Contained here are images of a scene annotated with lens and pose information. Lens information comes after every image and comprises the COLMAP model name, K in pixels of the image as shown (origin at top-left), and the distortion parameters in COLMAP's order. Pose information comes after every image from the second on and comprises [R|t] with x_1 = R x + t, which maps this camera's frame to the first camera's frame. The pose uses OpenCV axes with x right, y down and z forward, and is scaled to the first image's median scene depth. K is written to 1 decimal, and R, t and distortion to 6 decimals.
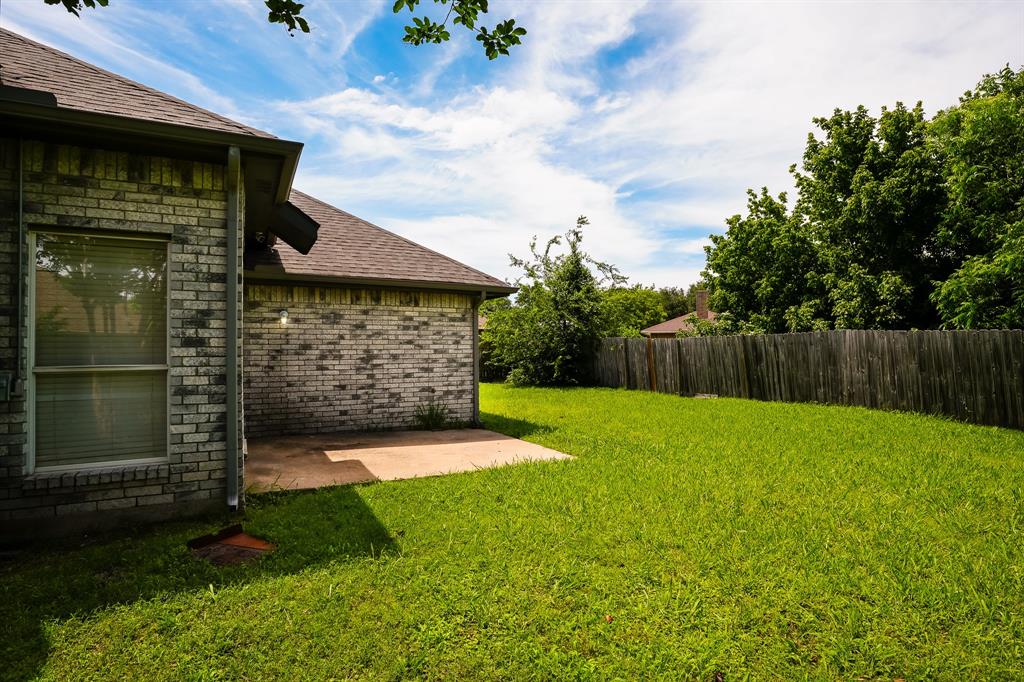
lens RADIAL K [[535.6, 0, 508.6], [0, 535.6, 343.4], [0, 0, 1]] dist [-0.032719, 0.004778]
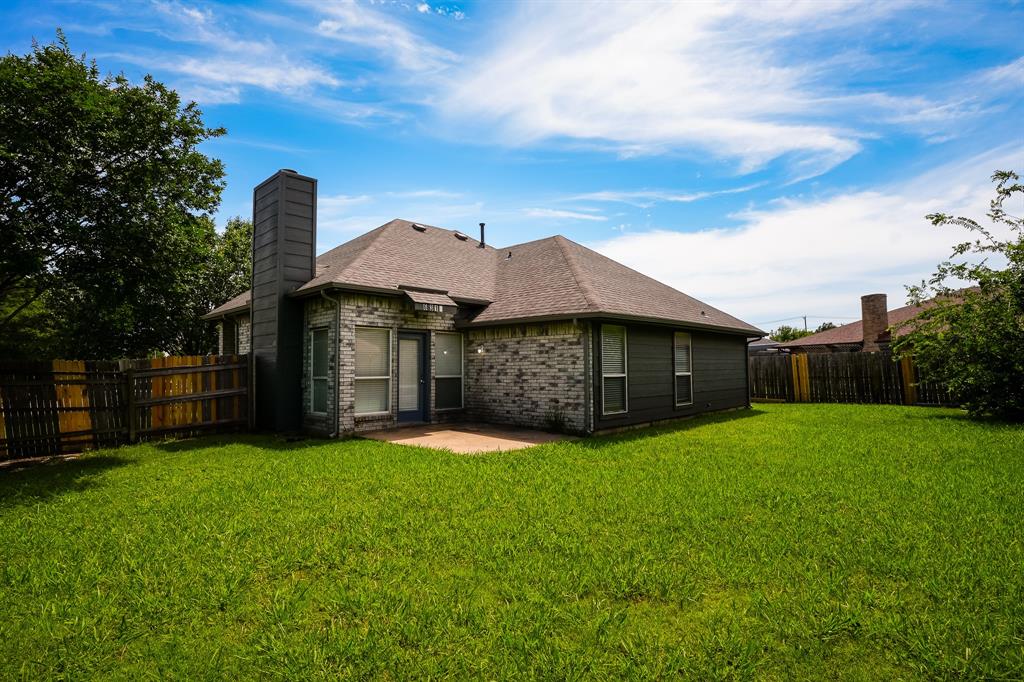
lens RADIAL K [[535.6, 0, 506.6], [0, 535.6, 340.1], [0, 0, 1]] dist [-0.032719, 0.004778]
pose [[0.300179, -0.047195, -0.952715, 1.040922], [0.020037, 0.998867, -0.043168, -0.003620], [0.953673, -0.006131, 0.300784, 0.521904]]
